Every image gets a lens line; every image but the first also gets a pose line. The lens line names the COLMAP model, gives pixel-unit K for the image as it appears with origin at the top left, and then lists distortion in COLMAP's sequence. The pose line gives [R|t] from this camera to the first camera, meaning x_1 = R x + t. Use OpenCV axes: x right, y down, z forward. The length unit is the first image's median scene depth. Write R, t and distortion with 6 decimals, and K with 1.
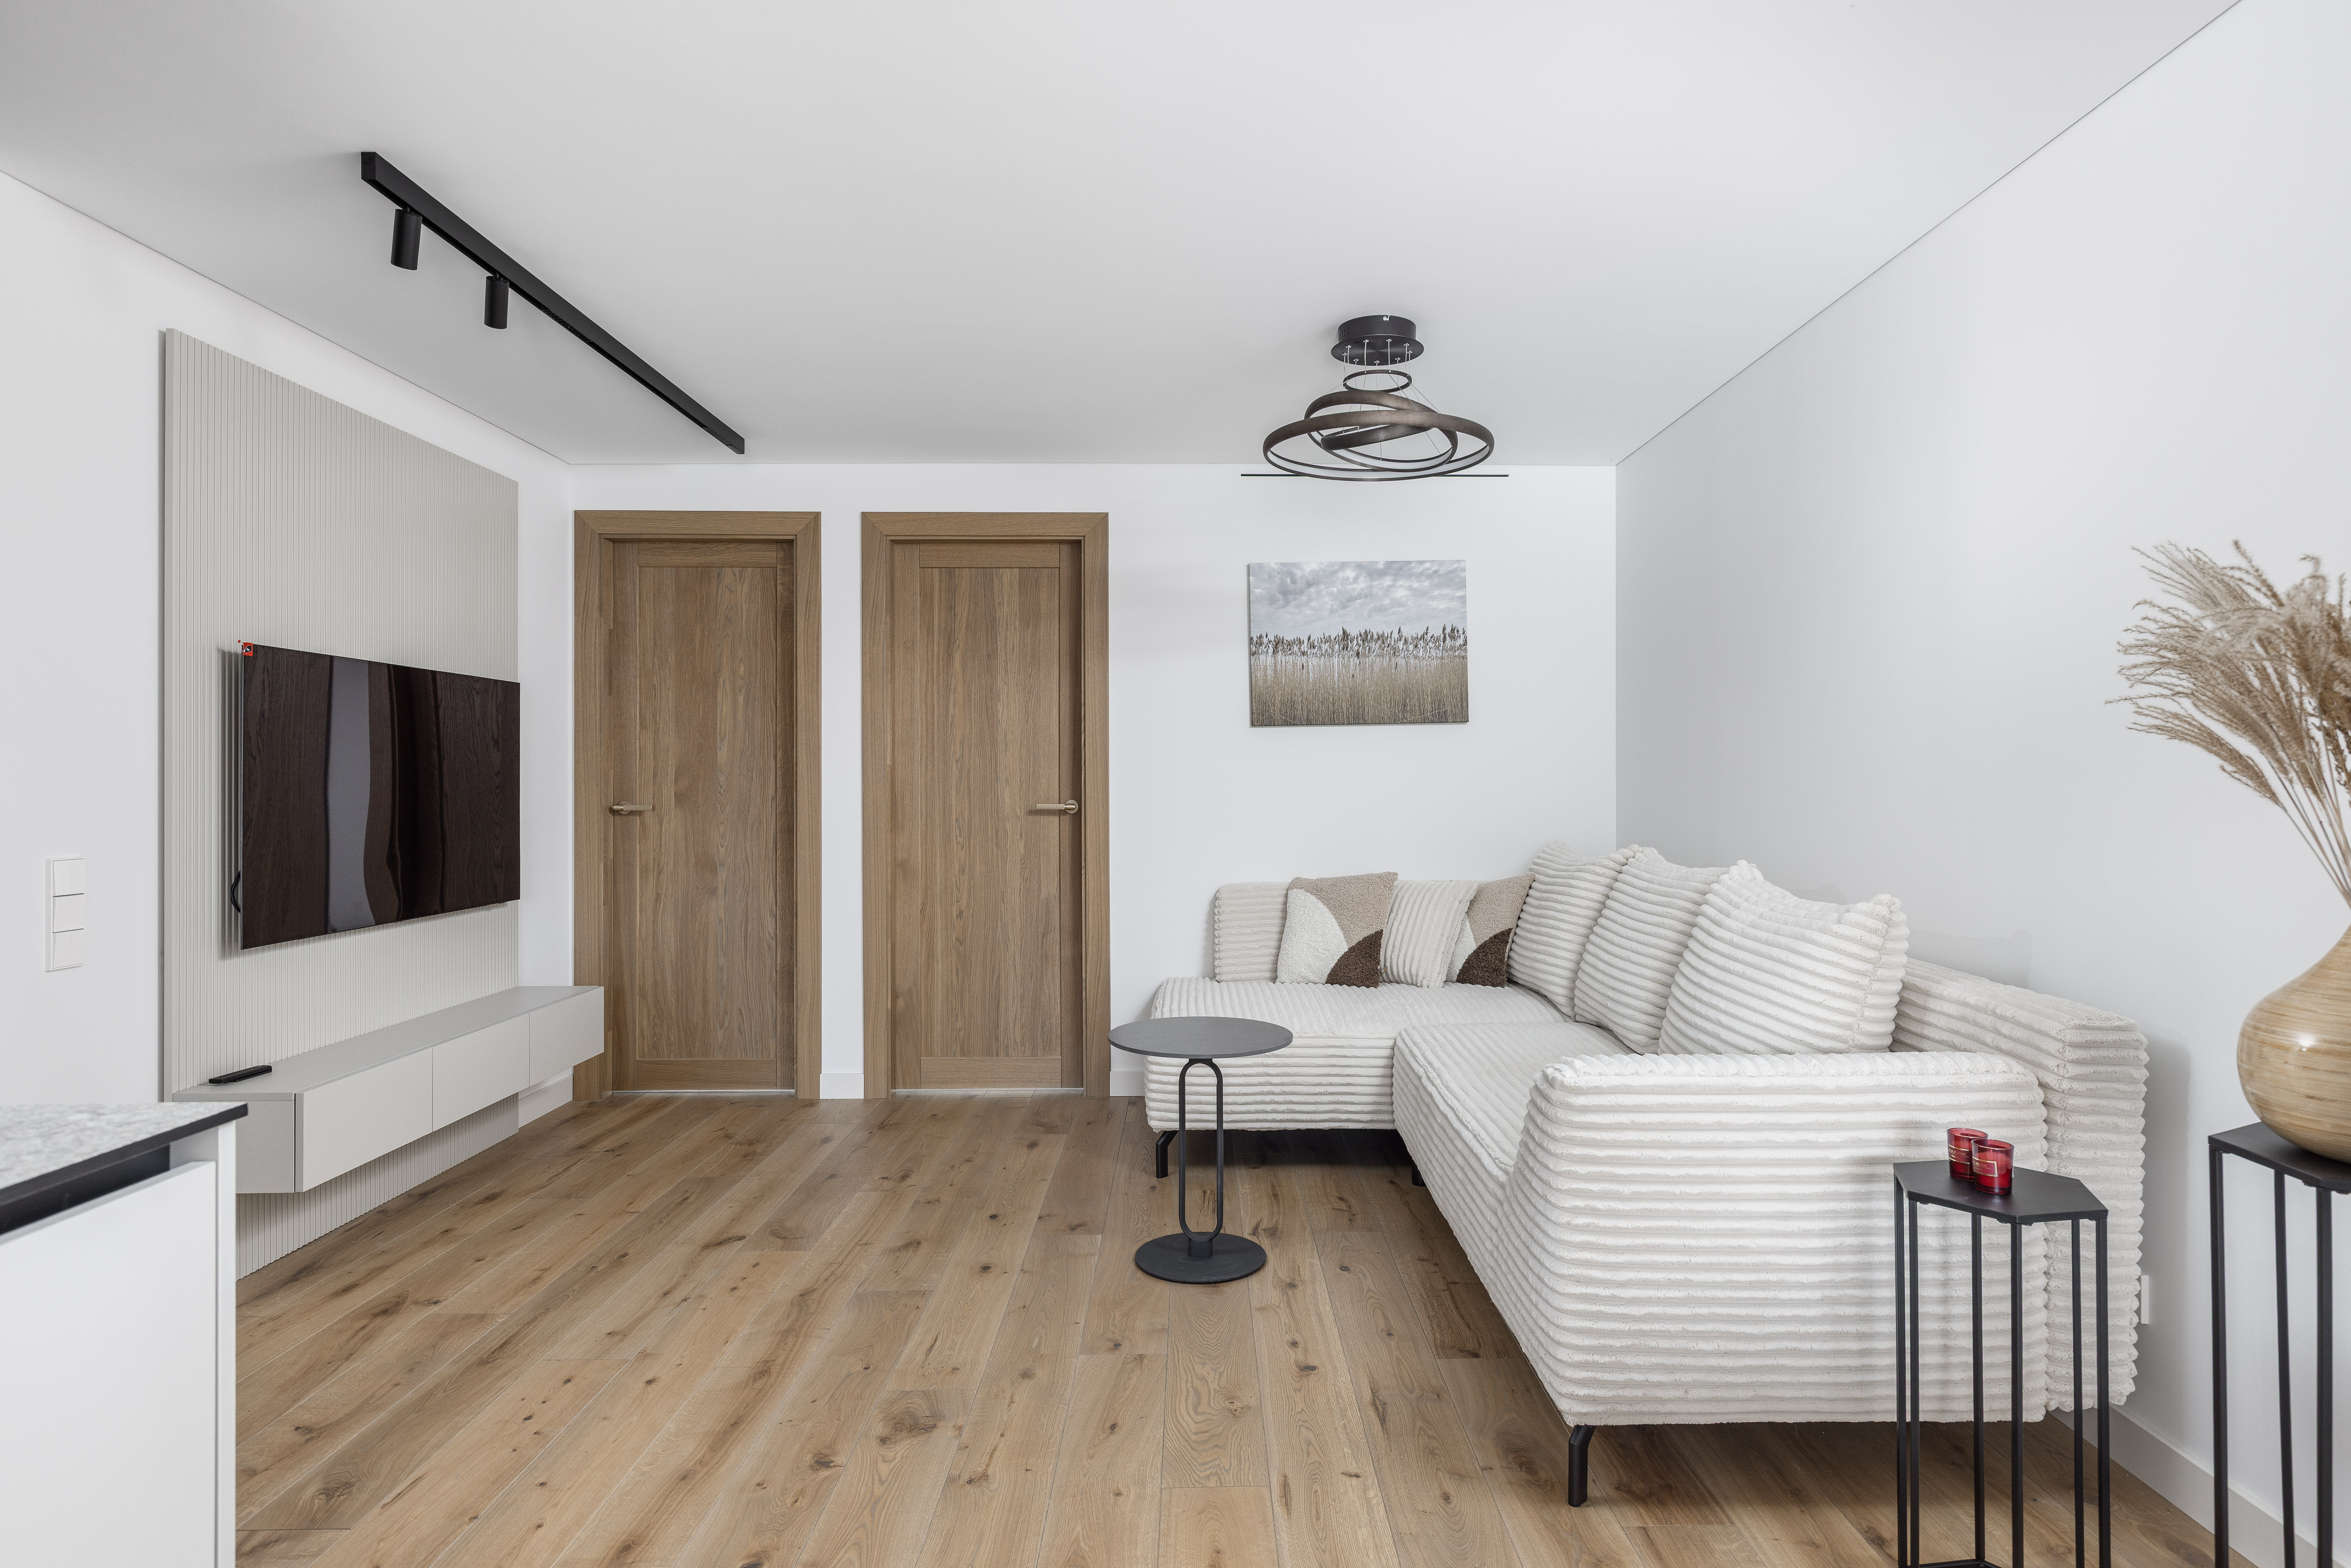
lens RADIAL K [[1297.1, 0, 1175.5], [0, 1297.1, 784.0], [0, 0, 1]] dist [0.004435, 0.000930]
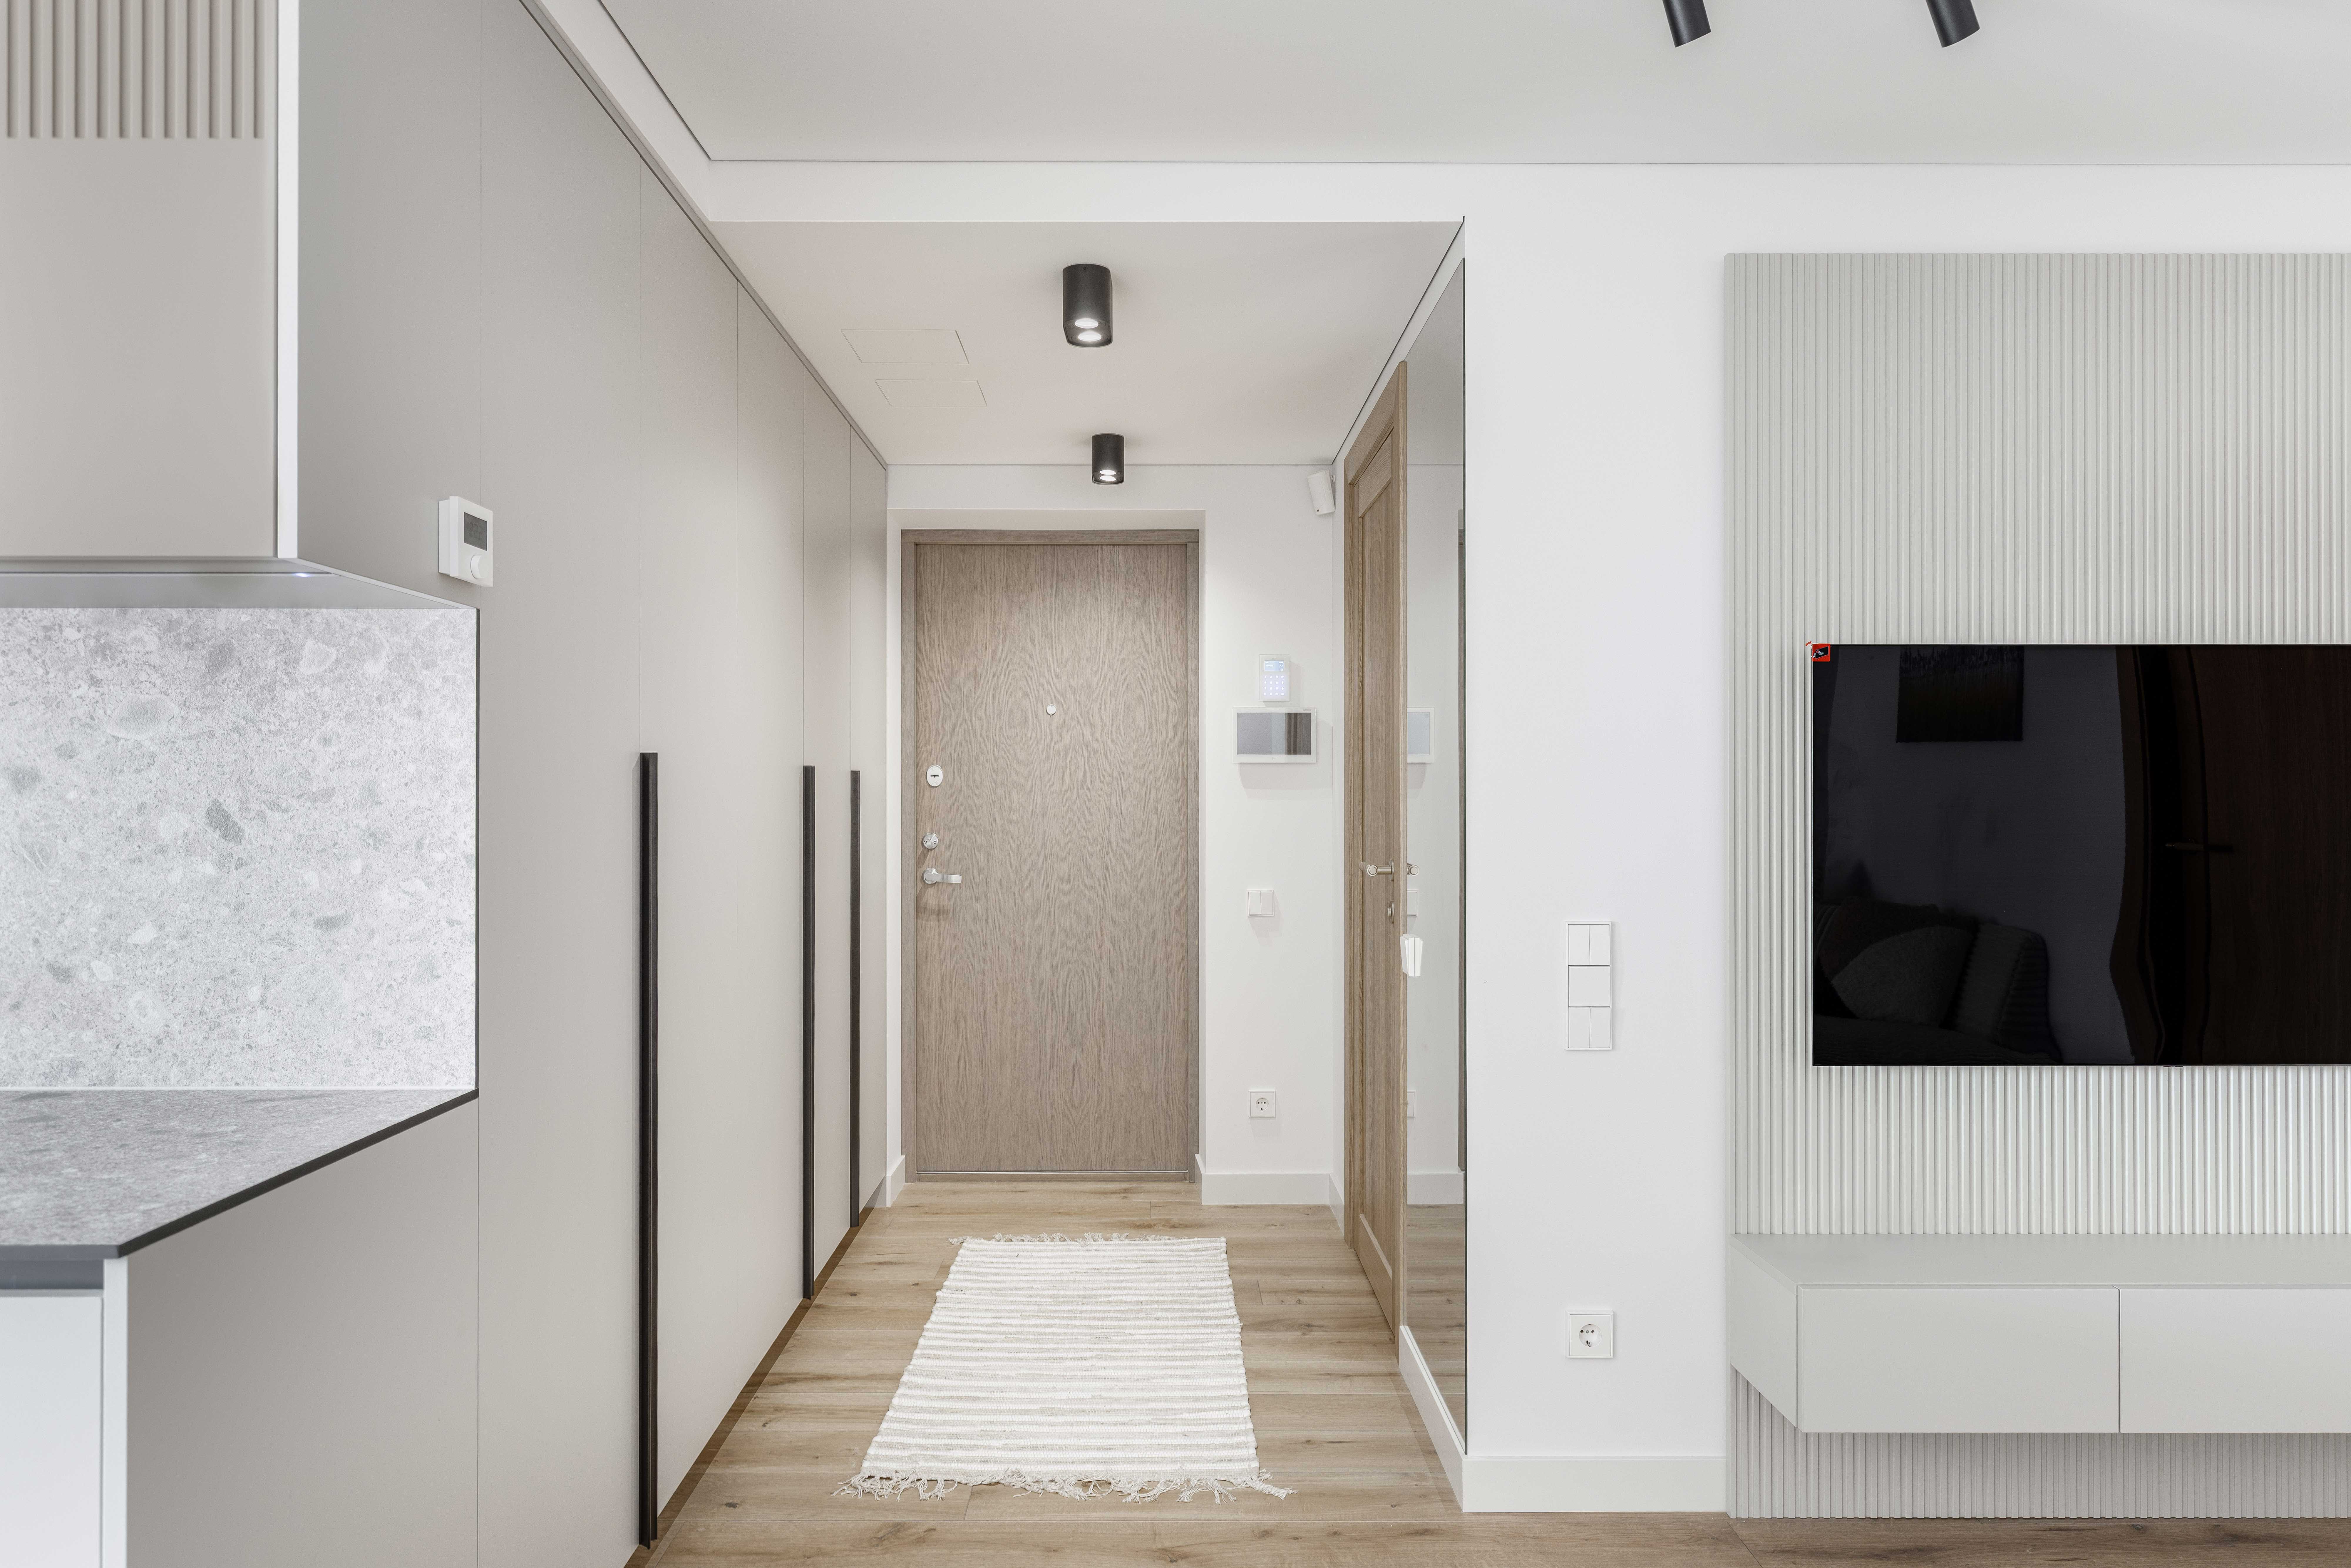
lens RADIAL K [[1477.9, 0, 1175.5], [0, 1477.9, 784.0], [0, 0, 1]] dist [-0.003379, -0.000539]
pose [[0.013778, -0.008032, -0.999873, 0.069811], [-0.006066, 0.999949, -0.008116, -0.014089], [0.999887, 0.006177, 0.013729, 0.408580]]
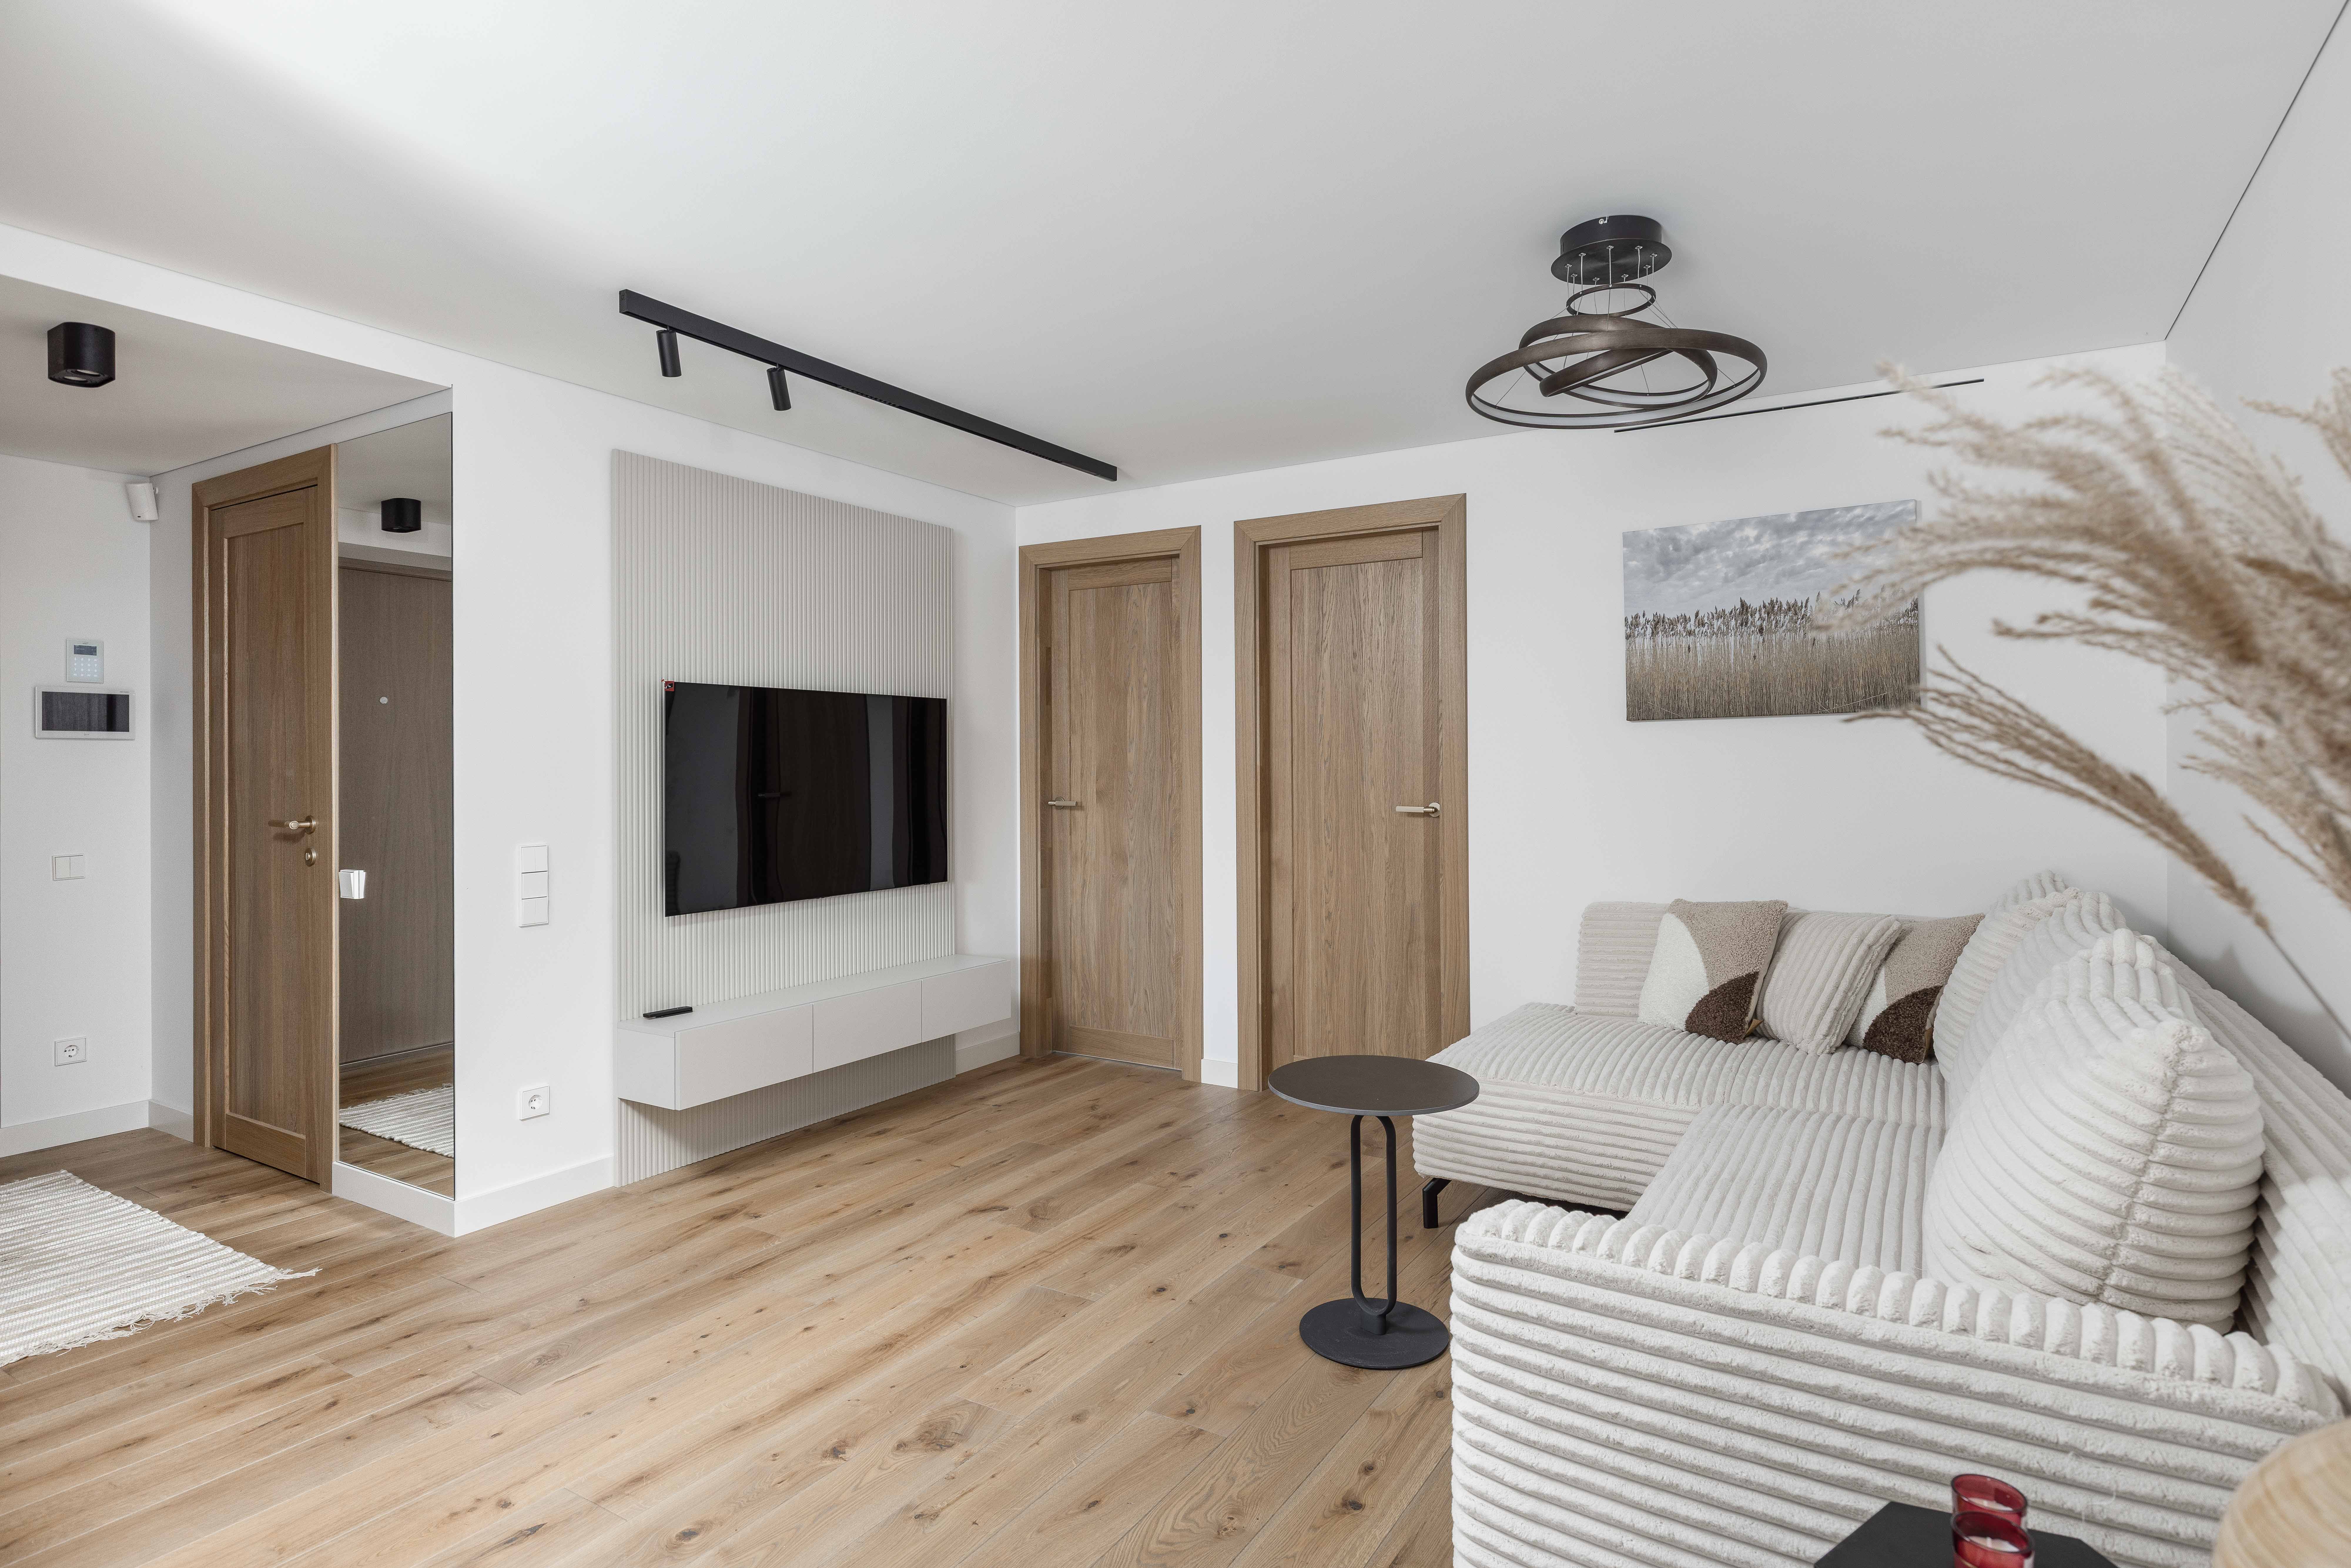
lens RADIAL K [[1220.2, 0, 1162.8], [0, 1220.2, 770.8], [0, 0, 1]] dist [0.001298, -0.000924]
pose [[0.846809, 0.001208, -0.531896, 0.230614], [0.001759, 0.999986, 0.005072, -0.015997], [0.531894, -0.005231, 0.846795, 0.148261]]
